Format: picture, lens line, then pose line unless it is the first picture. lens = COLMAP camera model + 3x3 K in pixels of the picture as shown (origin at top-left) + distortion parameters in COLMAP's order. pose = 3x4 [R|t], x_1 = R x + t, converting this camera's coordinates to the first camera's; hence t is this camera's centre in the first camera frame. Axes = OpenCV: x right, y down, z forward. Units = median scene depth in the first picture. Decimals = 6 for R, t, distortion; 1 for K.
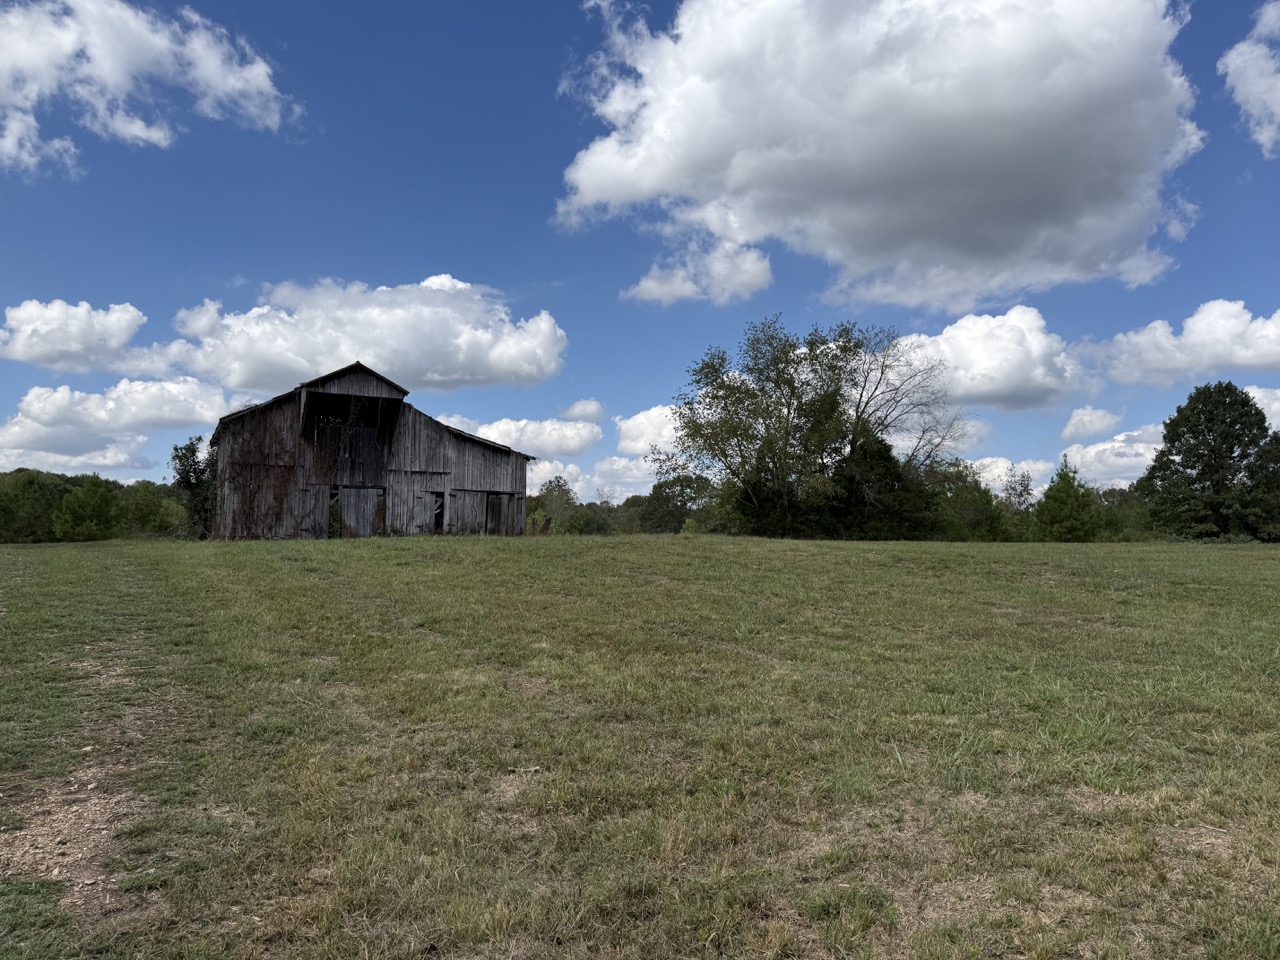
lens RADIAL K [[931.2, 0, 648.4], [0, 931.2, 472.2], [0, 0, 1]] dist [0.011623, -0.032303]
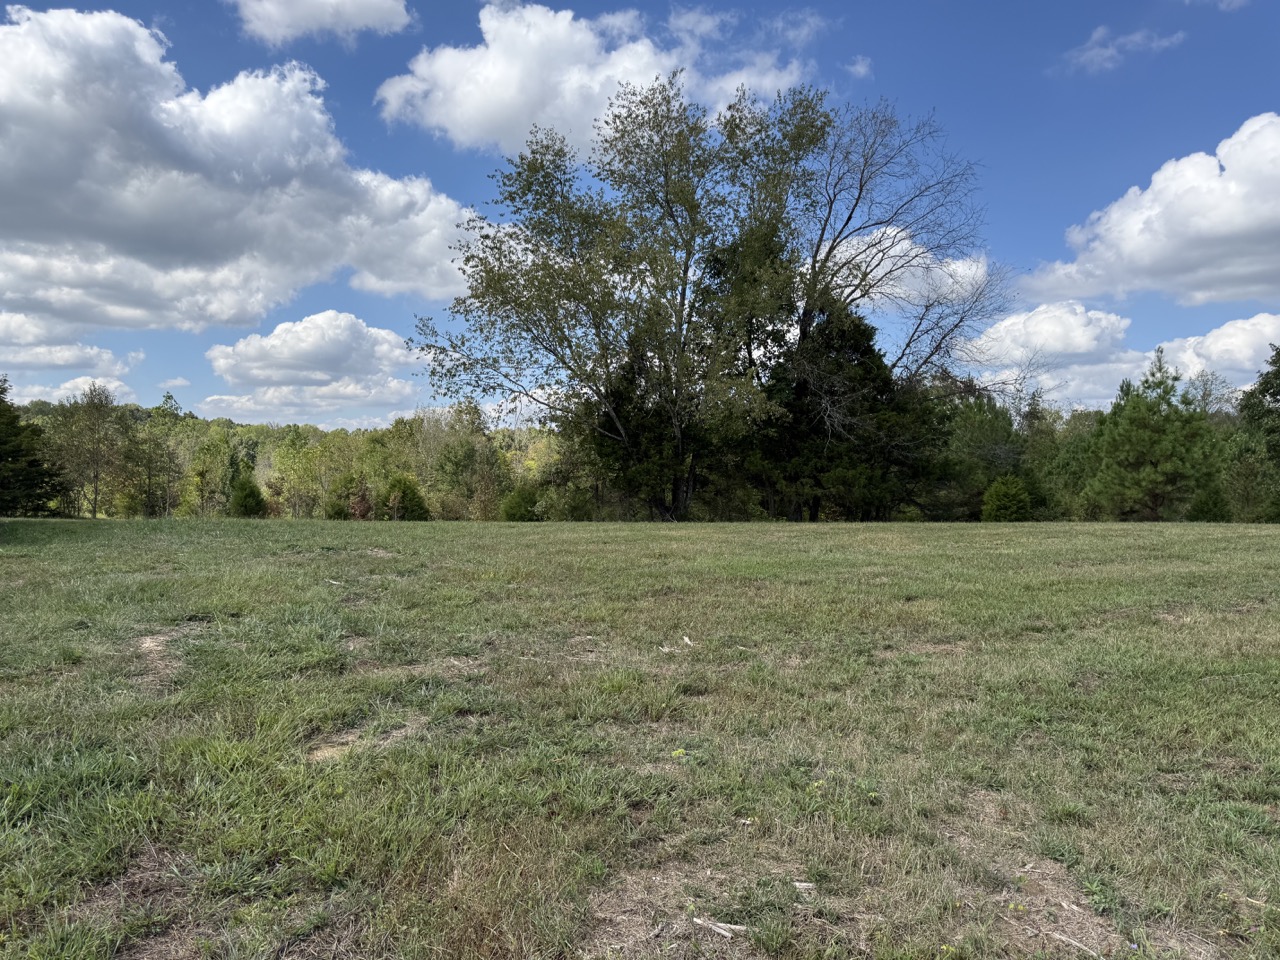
lens RADIAL K [[931.2, 0, 644.9], [0, 931.2, 492.3], [0, 0, 1]] dist [0.011623, -0.032303]
pose [[0.999076, -0.001845, 0.042947, 0.135214], [-0.002649, 0.994537, 0.104355, 0.015171], [-0.042905, -0.104372, 0.993612, 0.598341]]
